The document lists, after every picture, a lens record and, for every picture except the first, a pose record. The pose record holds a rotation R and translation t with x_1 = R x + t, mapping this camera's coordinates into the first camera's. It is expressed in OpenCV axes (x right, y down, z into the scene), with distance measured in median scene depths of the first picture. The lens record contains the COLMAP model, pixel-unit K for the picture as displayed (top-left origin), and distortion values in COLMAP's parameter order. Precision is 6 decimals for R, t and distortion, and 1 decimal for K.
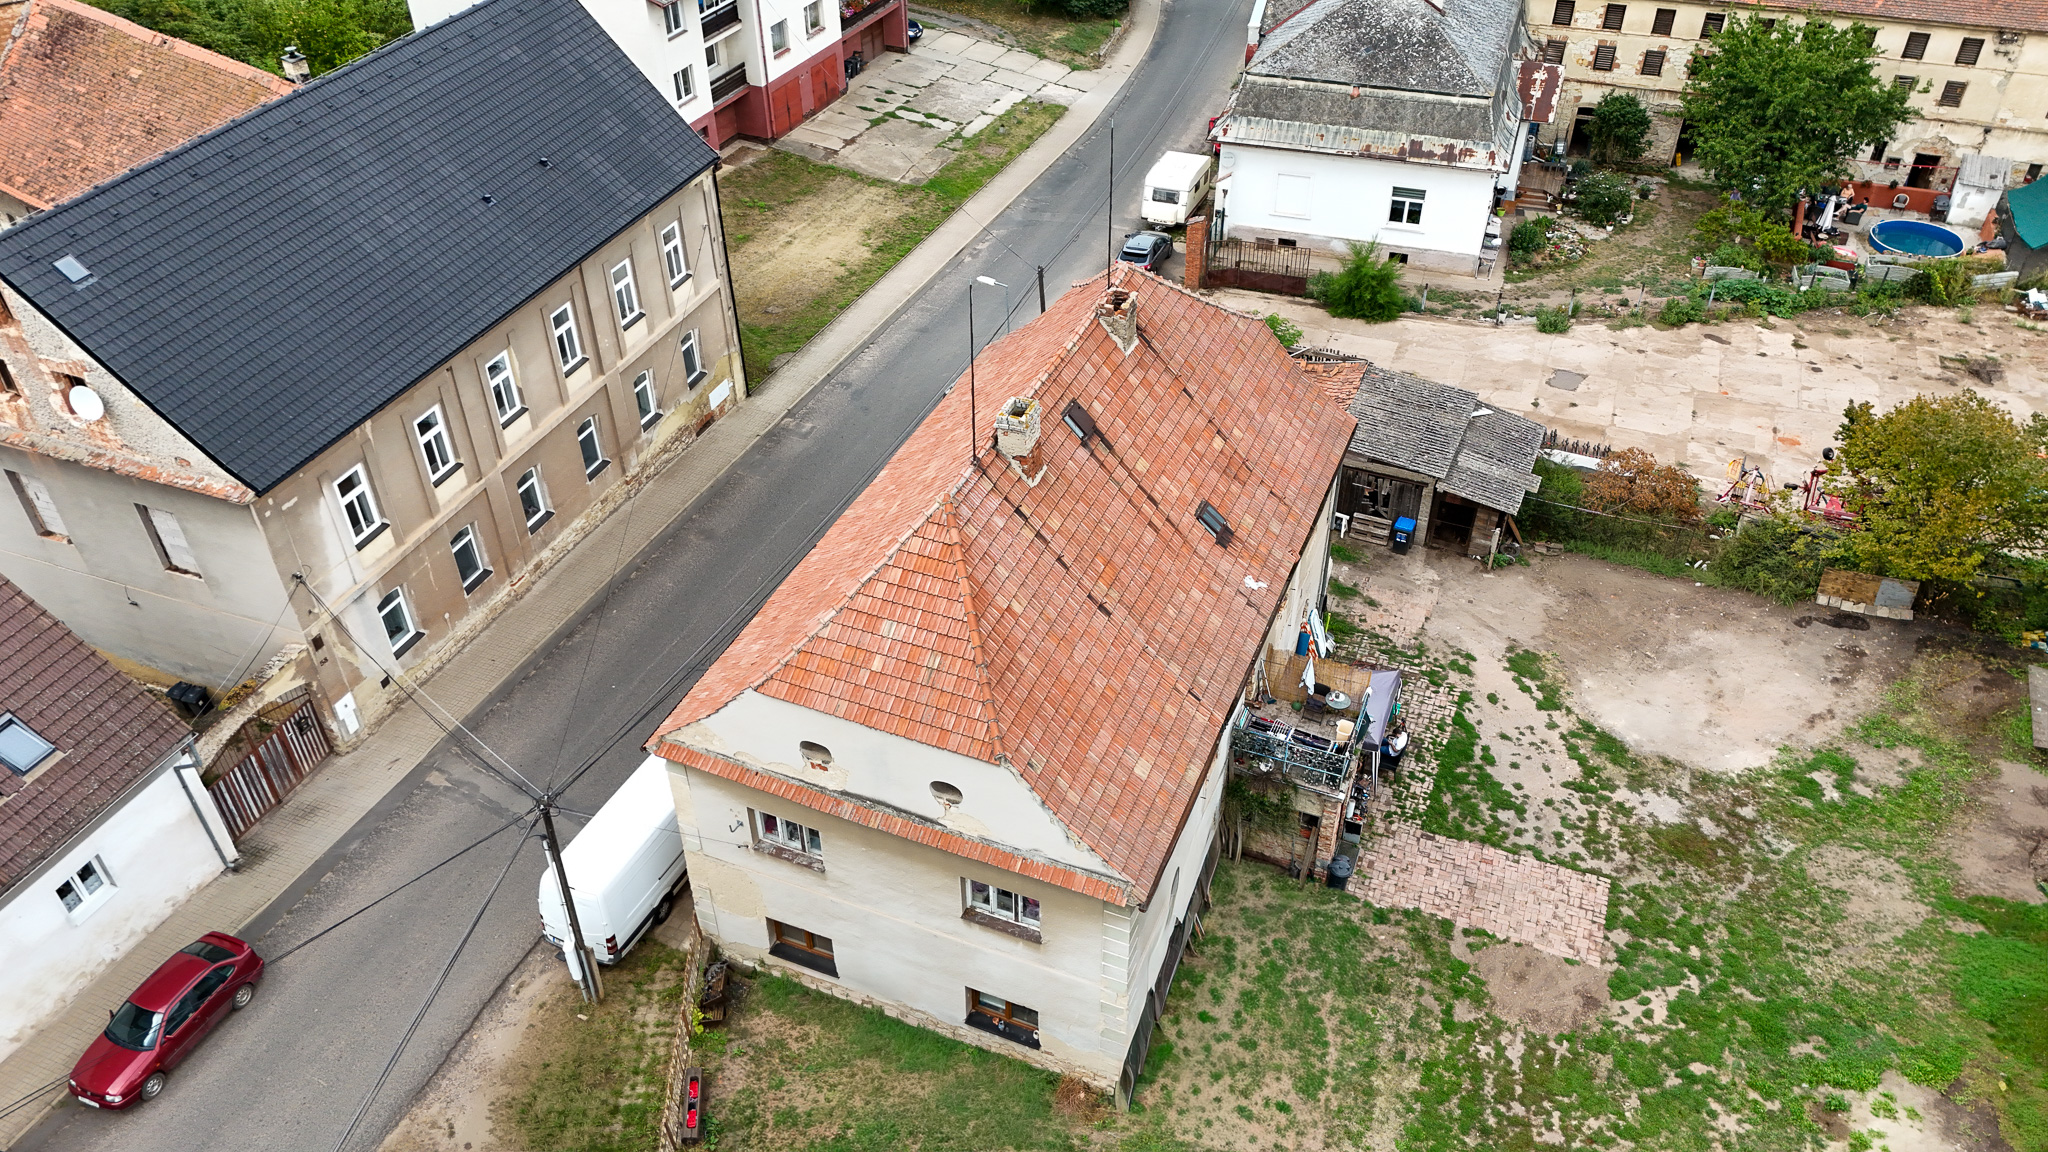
lens RADIAL K [[1496.7, 0, 1021.2], [0, 1496.7, 572.1], [0, 0, 1]] dist [0.083304, -0.082866]
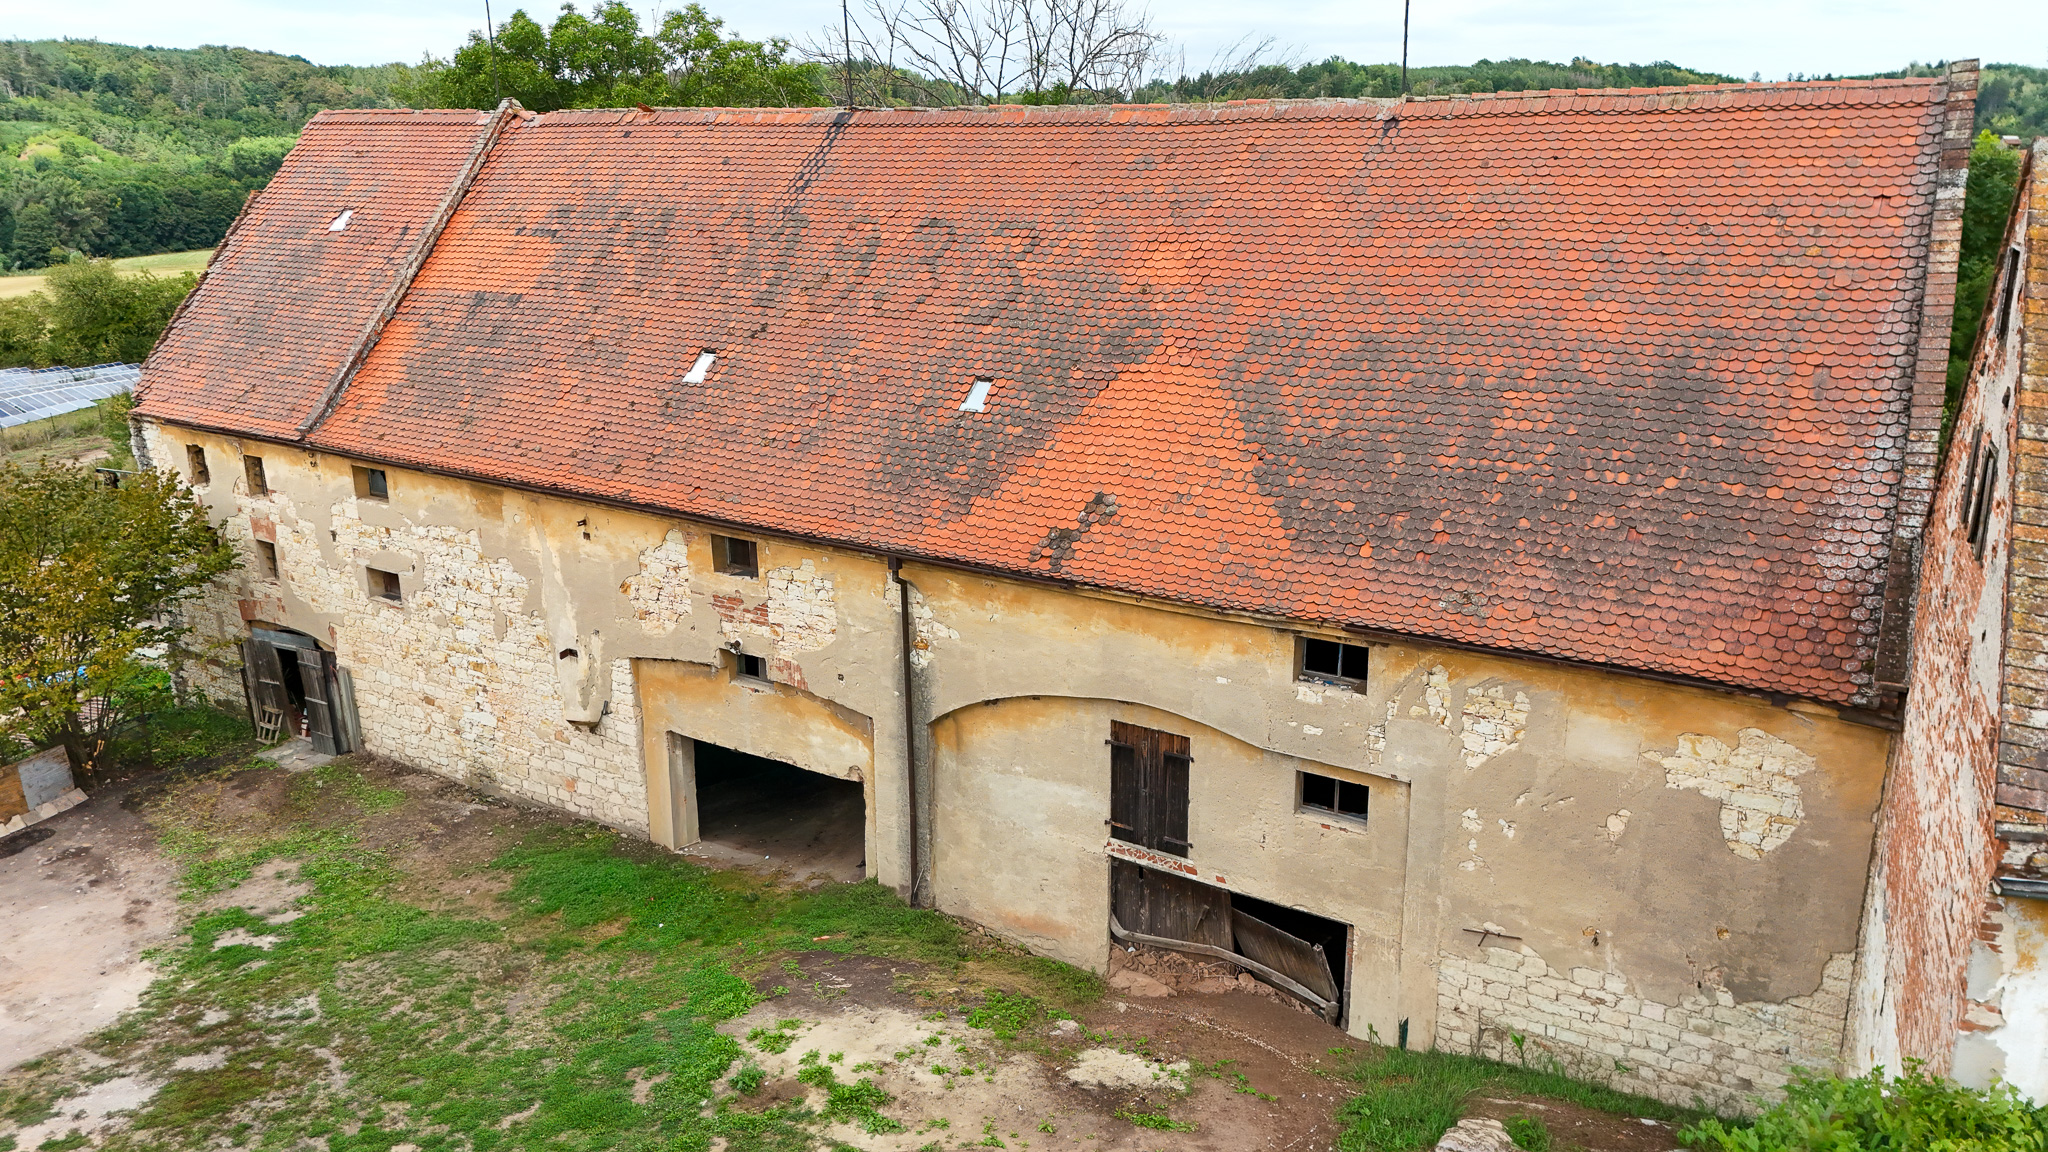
lens RADIAL K [[1496.7, 0, 1024.9], [0, 1496.7, 577.2], [0, 0, 1]] dist [0.083304, -0.082866]
pose [[0.105206, -0.260686, 0.959674, -0.009166], [0.613414, 0.776577, 0.143703, 0.122471], [-0.782722, 0.573559, 0.241609, 0.474260]]
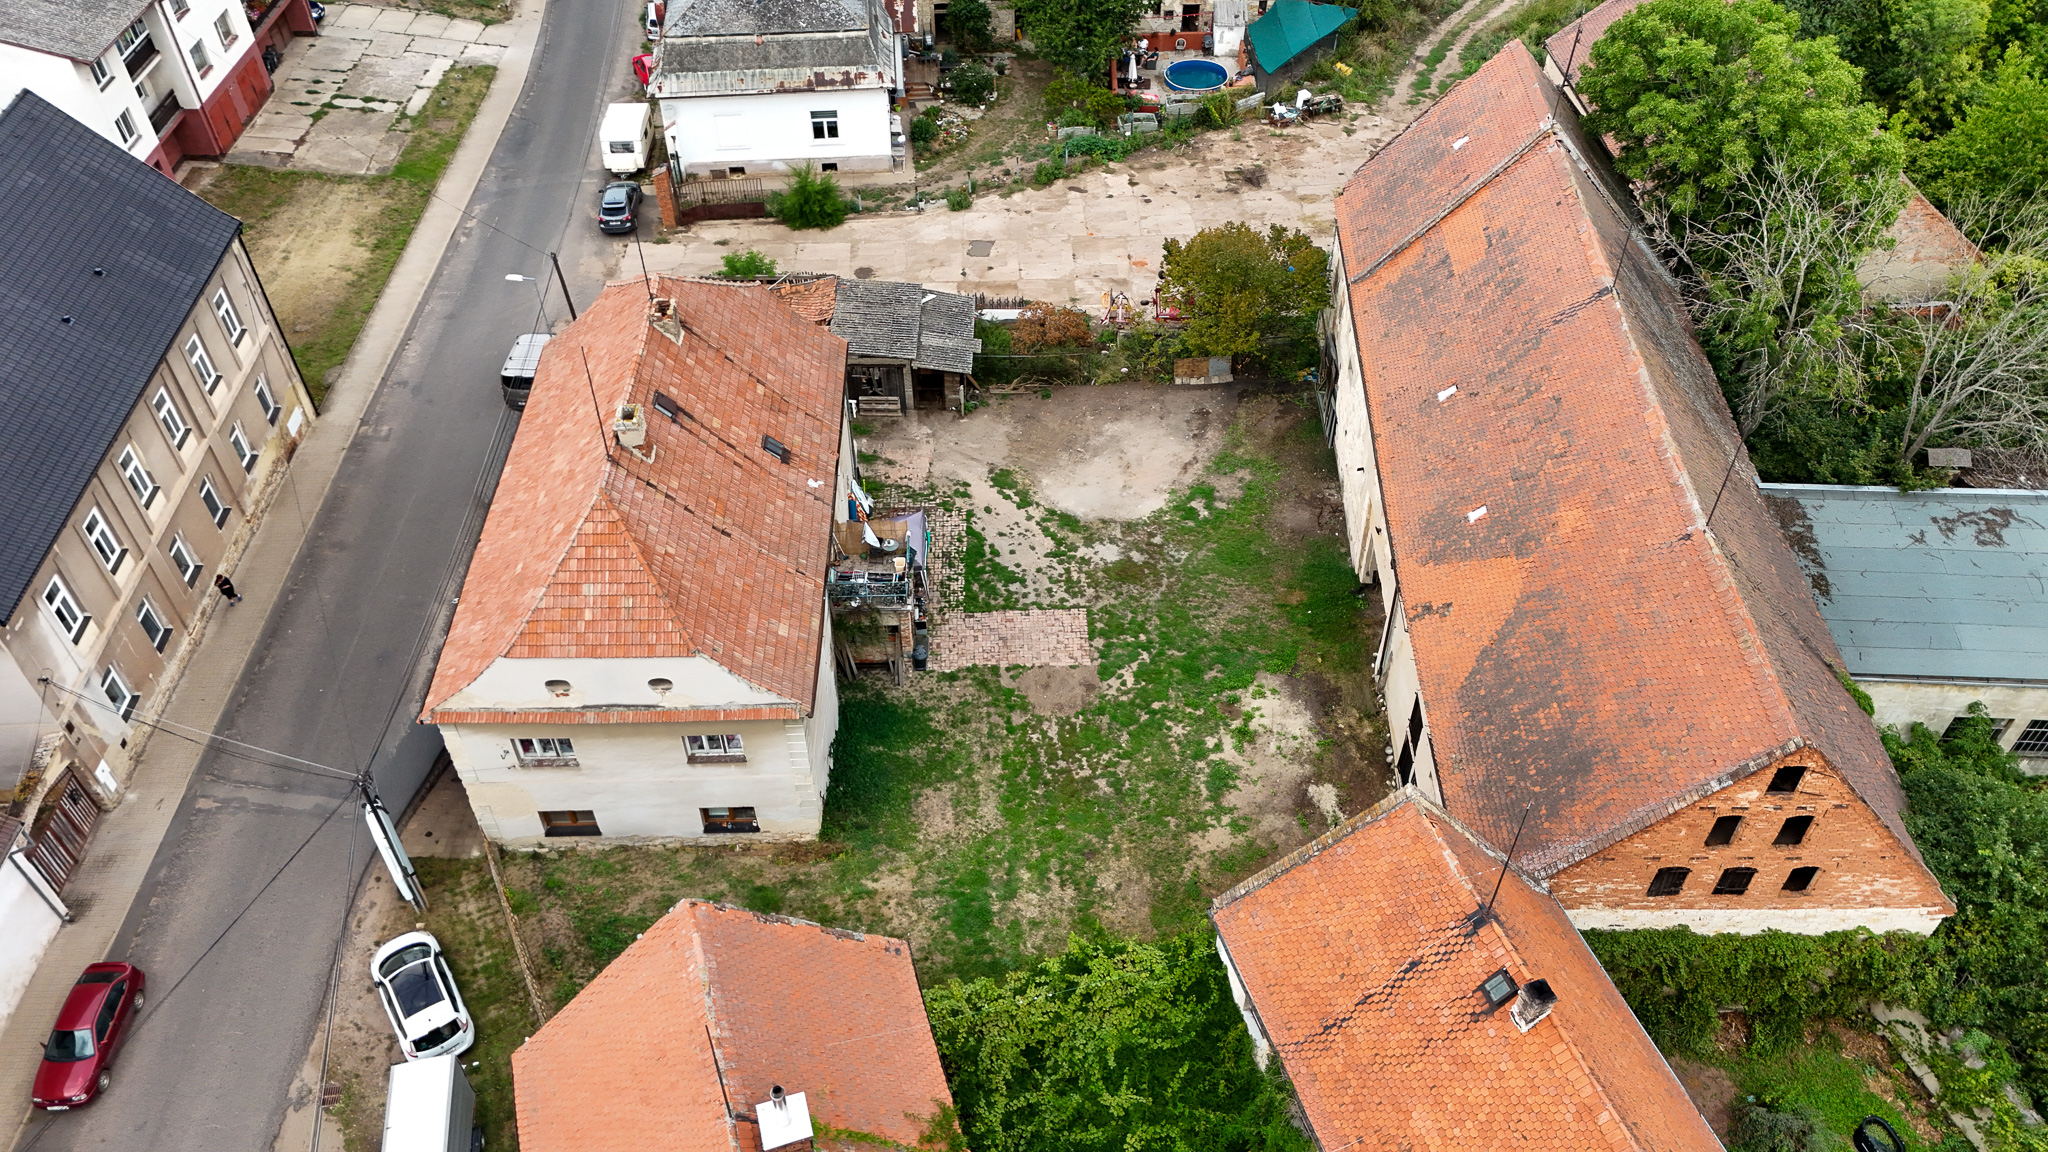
lens RADIAL K [[1496.7, 0, 1020.4], [0, 1496.7, 576.2], [0, 0, 1]] dist [0.083304, -0.082866]
pose [[0.914936, -0.278963, 0.291670, -0.086873], [0.242899, 0.957739, 0.154068, -0.065573], [-0.322323, -0.070116, 0.944029, -0.341601]]
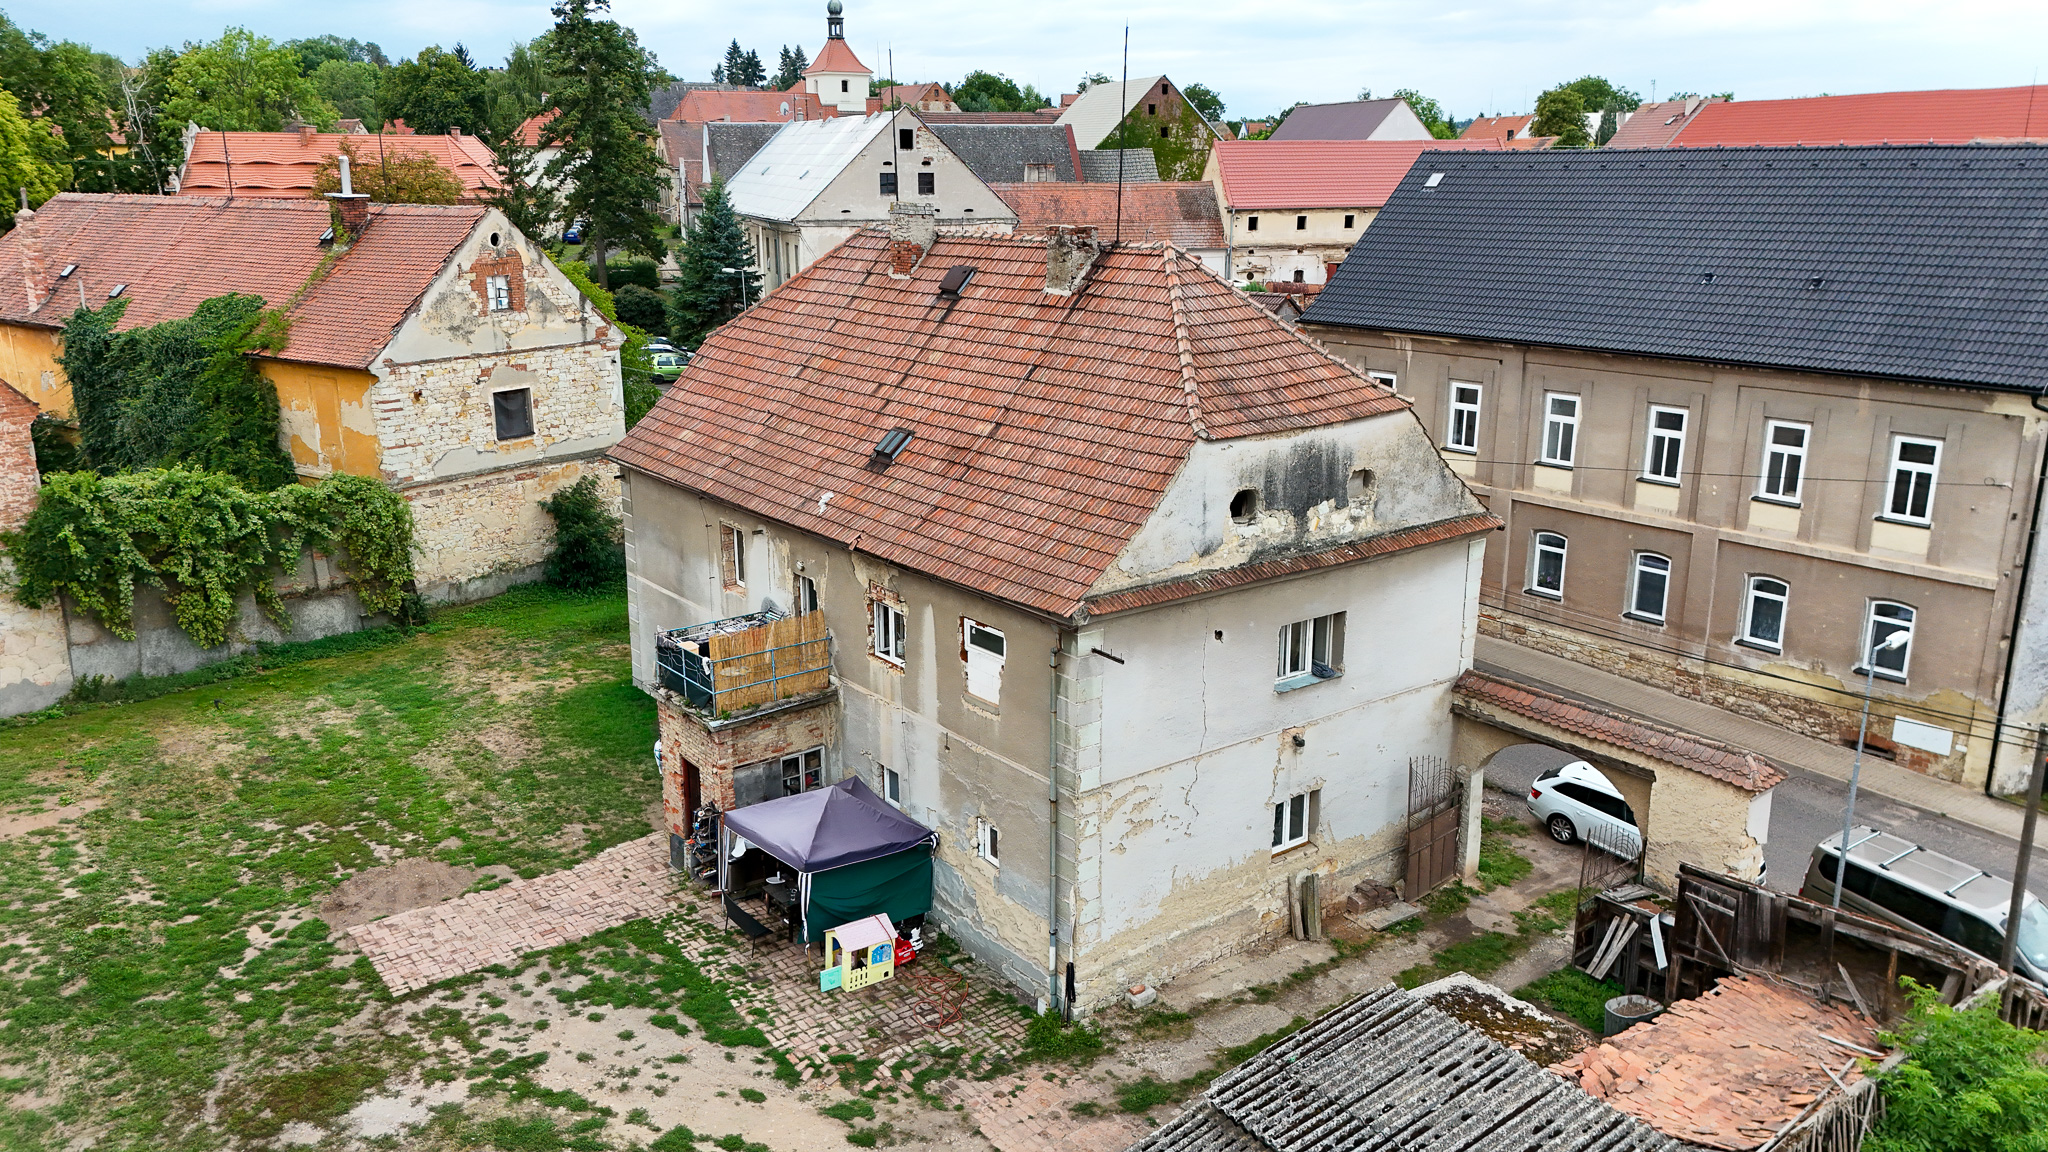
lens RADIAL K [[1496.7, 0, 1023.2], [0, 1496.7, 573.7], [0, 0, 1]] dist [0.083304, -0.082866]
pose [[-0.491062, 0.241288, -0.837041, 0.684925], [-0.531160, 0.678655, 0.507244, -0.381120], [0.690454, 0.693691, -0.205099, 1.054862]]
